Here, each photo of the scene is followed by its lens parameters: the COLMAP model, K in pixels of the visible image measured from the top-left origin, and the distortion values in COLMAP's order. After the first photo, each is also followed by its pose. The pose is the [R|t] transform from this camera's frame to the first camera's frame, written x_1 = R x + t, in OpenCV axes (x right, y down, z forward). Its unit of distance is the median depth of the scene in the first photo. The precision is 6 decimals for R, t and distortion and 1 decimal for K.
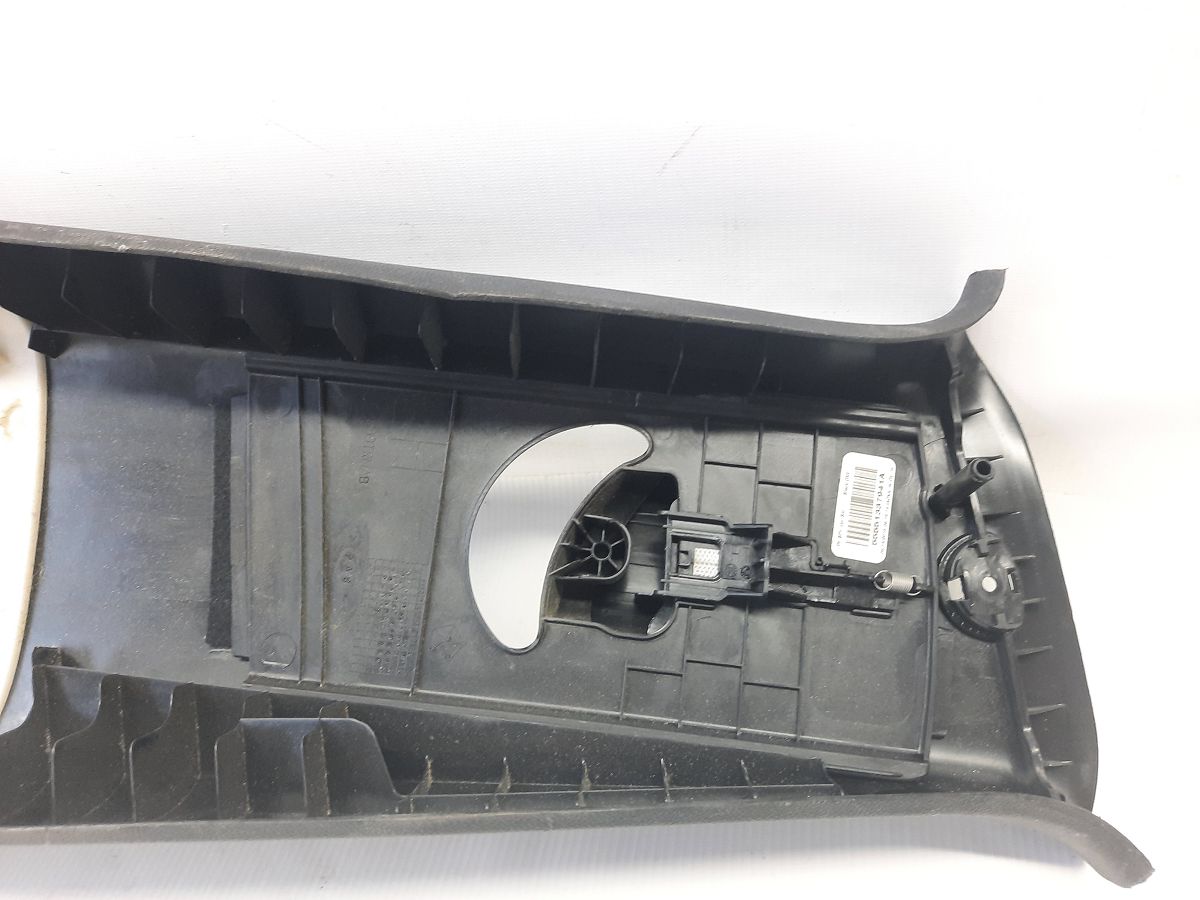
lens RADIAL K [[887.4, 0, 597.9], [0, 887.4, 443.1], [0, 0, 1]] dist [0.029797, -0.036782]
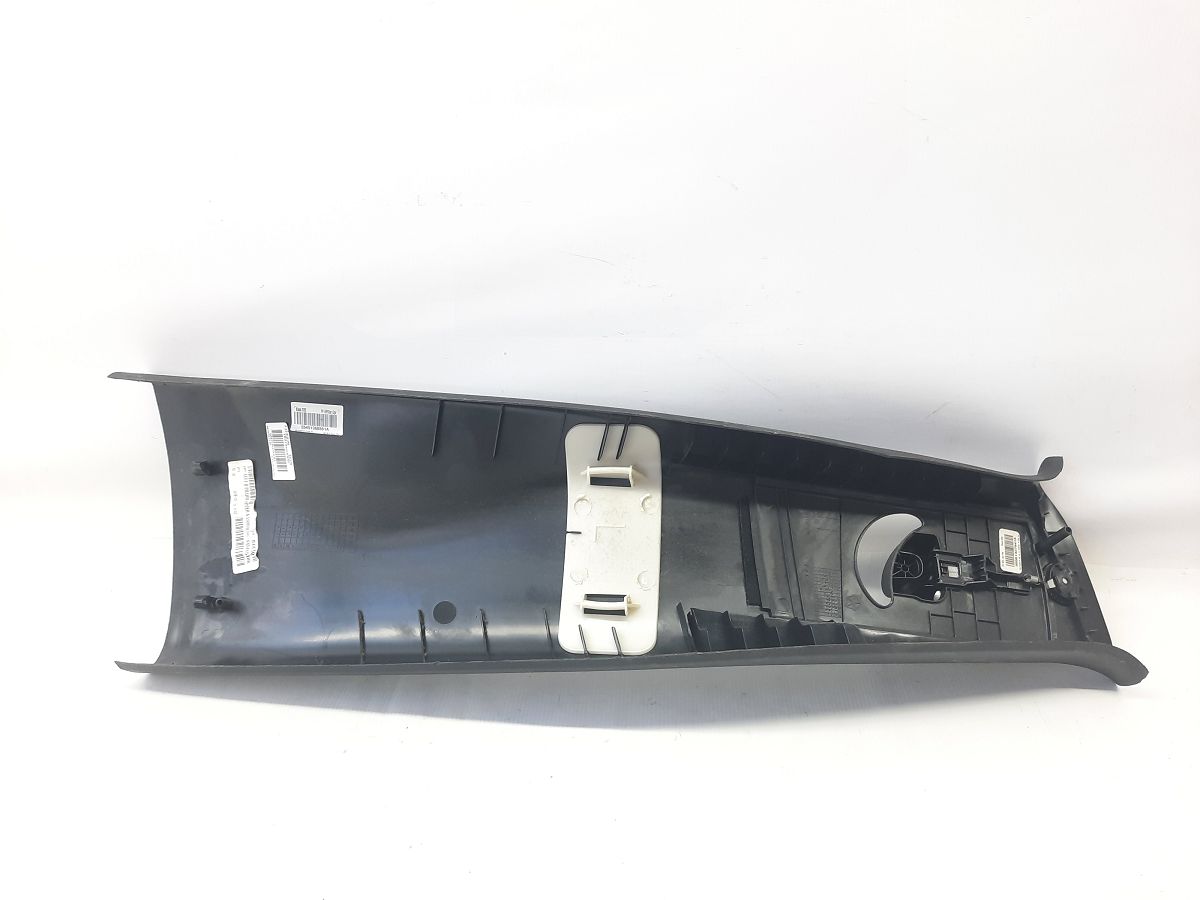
lens RADIAL K [[887.4, 0, 600.7], [0, 887.4, 453.8], [0, 0, 1]] dist [0.029797, -0.036782]
pose [[0.983521, 0.047570, 0.174421, -1.215558], [-0.010509, 0.978175, -0.207518, 0.325575], [-0.180486, 0.202265, 0.962556, -1.161250]]
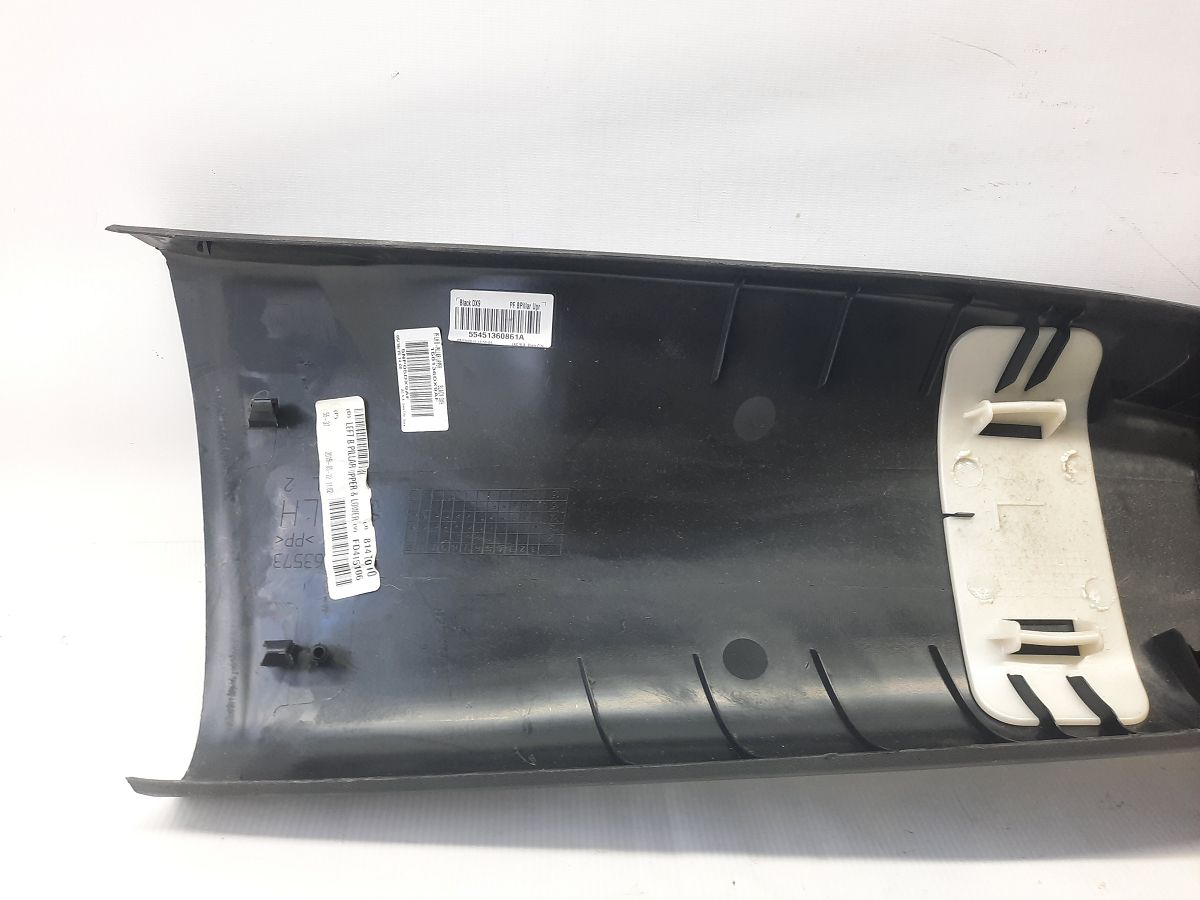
lens RADIAL K [[887.4, 0, 592.6], [0, 887.4, 450.6], [0, 0, 1]] dist [0.029797, -0.036782]
pose [[0.945953, 0.066807, 0.317349, -1.830552], [0.023449, 0.961900, -0.272392, 0.309065], [-0.323456, 0.265112, 0.908346, 0.031199]]
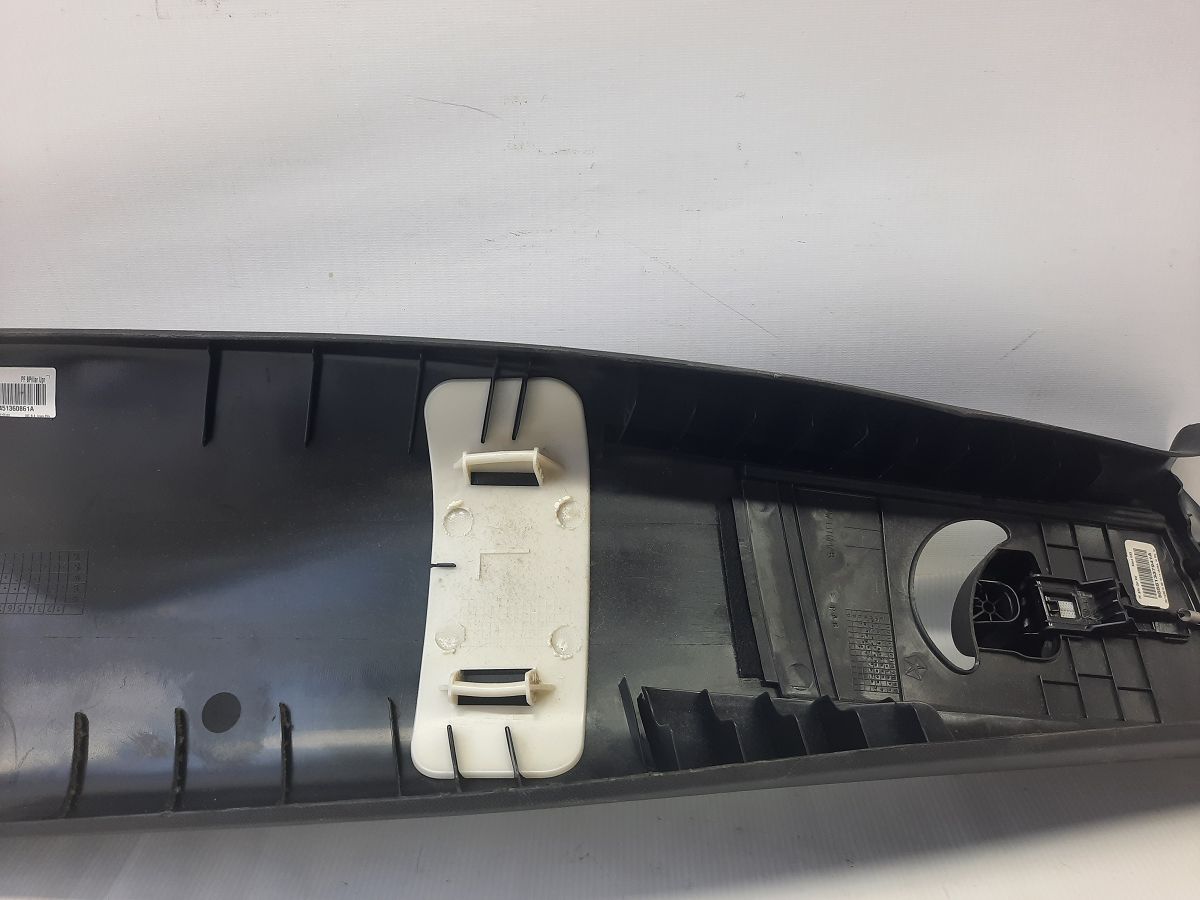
lens RADIAL K [[887.4, 0, 607.4], [0, 887.4, 449.3], [0, 0, 1]] dist [0.029797, -0.036782]
pose [[0.975790, 0.034525, 0.215967, -0.929612], [0.030575, 0.956230, -0.291013, 0.283413], [-0.216561, 0.290571, 0.932024, -0.275239]]
